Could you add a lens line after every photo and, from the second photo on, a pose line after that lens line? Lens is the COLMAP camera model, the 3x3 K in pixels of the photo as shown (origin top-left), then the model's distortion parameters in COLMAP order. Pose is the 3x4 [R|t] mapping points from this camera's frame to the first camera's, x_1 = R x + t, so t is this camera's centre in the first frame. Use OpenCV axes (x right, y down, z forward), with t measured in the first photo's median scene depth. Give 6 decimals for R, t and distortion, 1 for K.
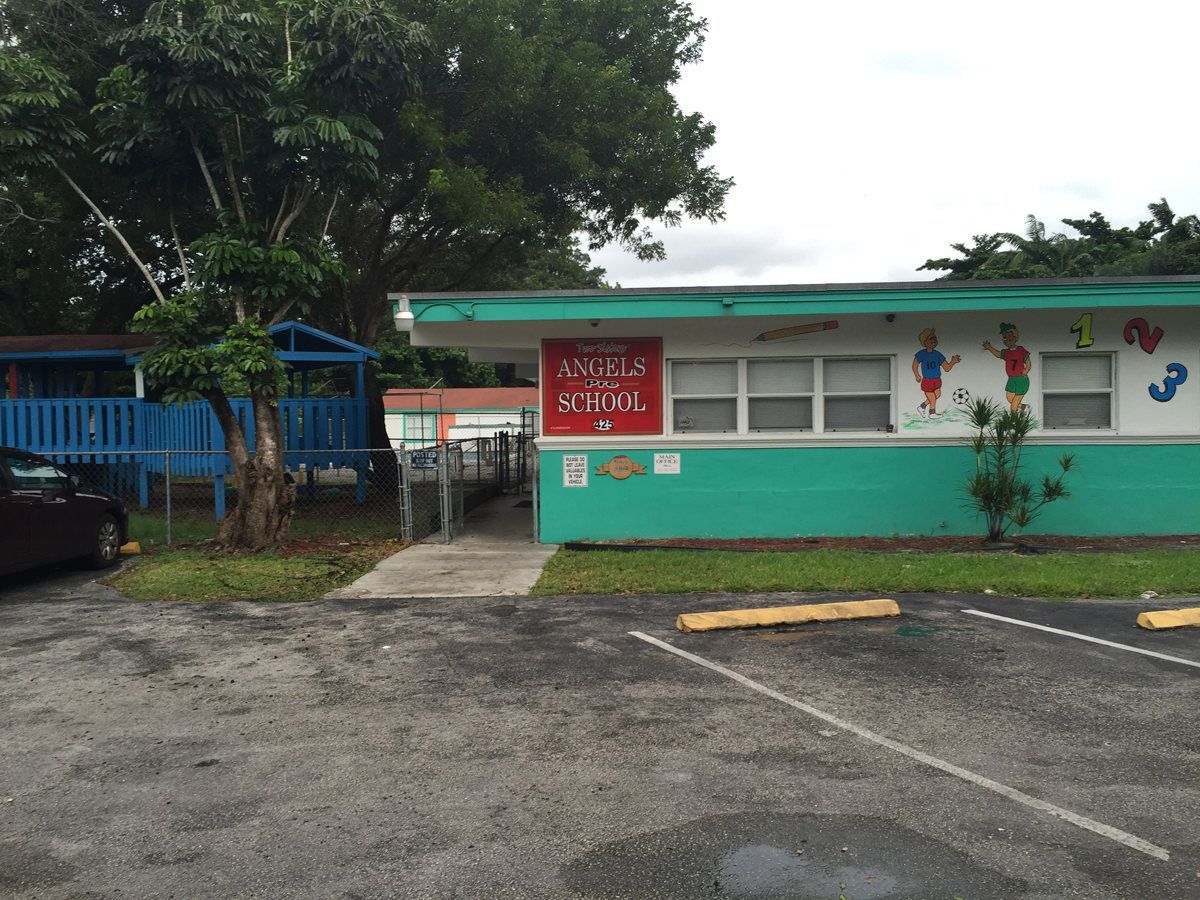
lens RADIAL K [[902.1, 0, 600.0], [0, 902.1, 450.0], [0, 0, 1]] dist [0.070173, -0.067291]
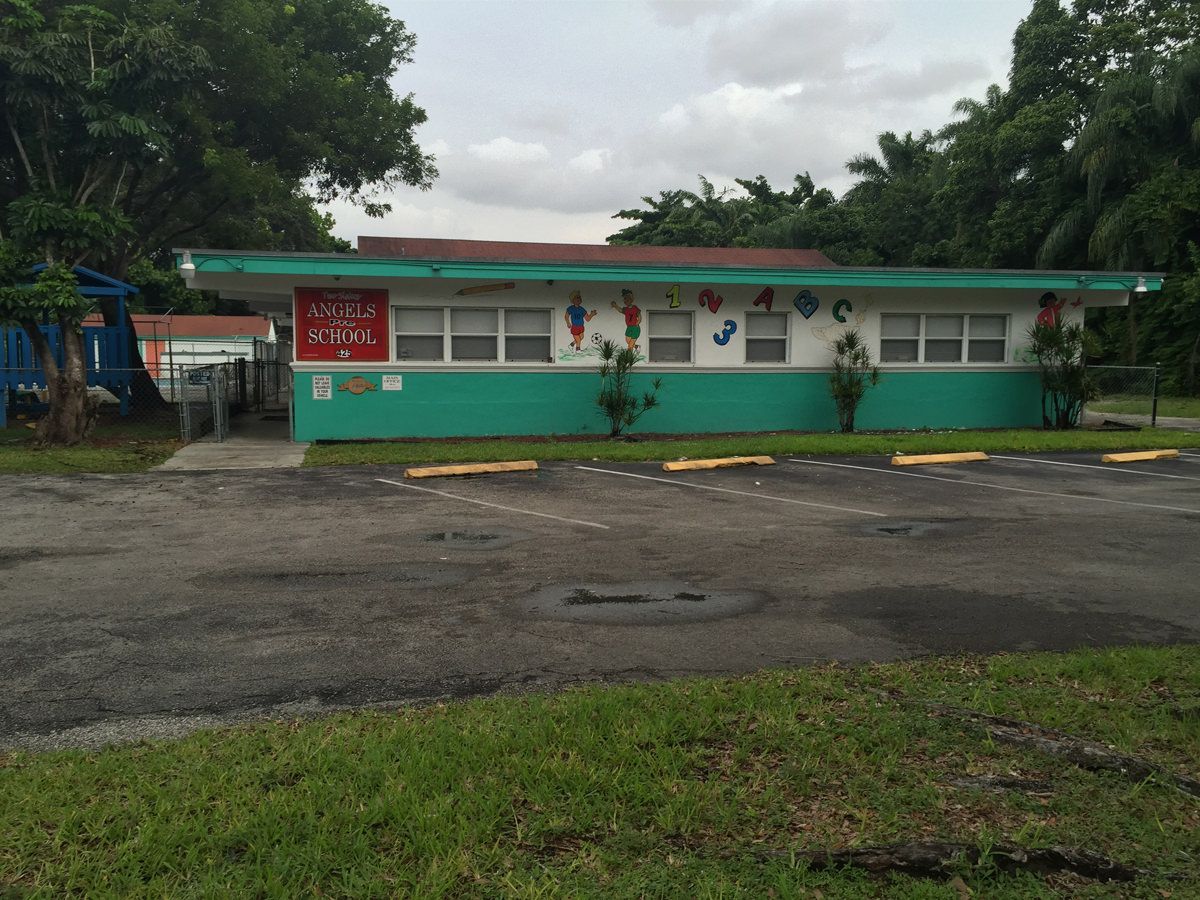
lens RADIAL K [[1162.3, 0, 627.7], [0, 1162.3, 451.8], [0, 0, 1]] dist [0.053059, -0.012639]
pose [[0.956036, -0.006726, 0.293173, -0.104292], [-0.008022, 0.998763, 0.049072, 0.030697], [-0.293140, -0.049267, 0.954799, -0.806679]]
